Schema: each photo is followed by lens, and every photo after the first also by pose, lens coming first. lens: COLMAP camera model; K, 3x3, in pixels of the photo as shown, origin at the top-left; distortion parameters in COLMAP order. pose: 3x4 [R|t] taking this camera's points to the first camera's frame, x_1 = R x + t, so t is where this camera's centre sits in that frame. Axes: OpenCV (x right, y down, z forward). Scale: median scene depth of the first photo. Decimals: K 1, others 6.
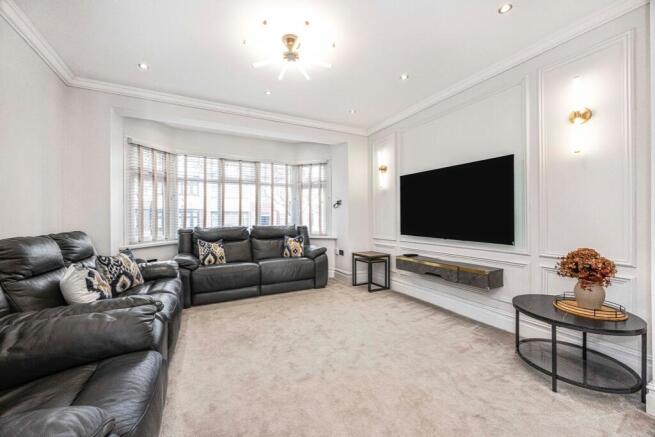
lens RADIAL K [[247.7, 0, 327.2], [0, 247.7, 214.7], [0, 0, 1]] dist [-0.000229, 0.000024]
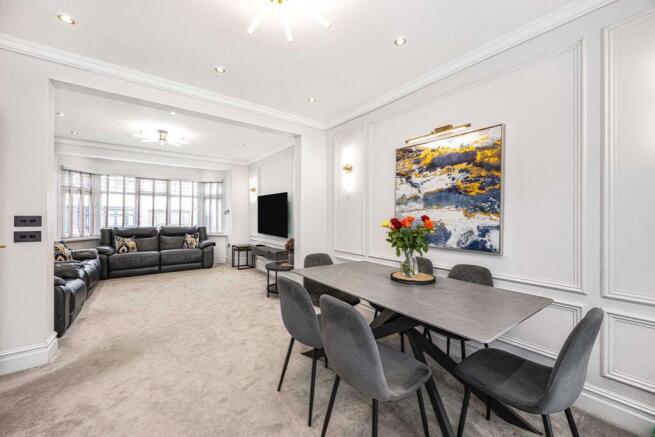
lens RADIAL K [[252.5, 0, 327.5], [0, 252.5, 218.5], [0, 0, 1]] dist [-0.001182, -0.000150]
pose [[0.988255, 0.012447, 0.152305, 0.455877], [-0.015134, 0.999749, 0.016496, -0.042809], [-0.152061, -0.018607, 0.988196, -0.618859]]
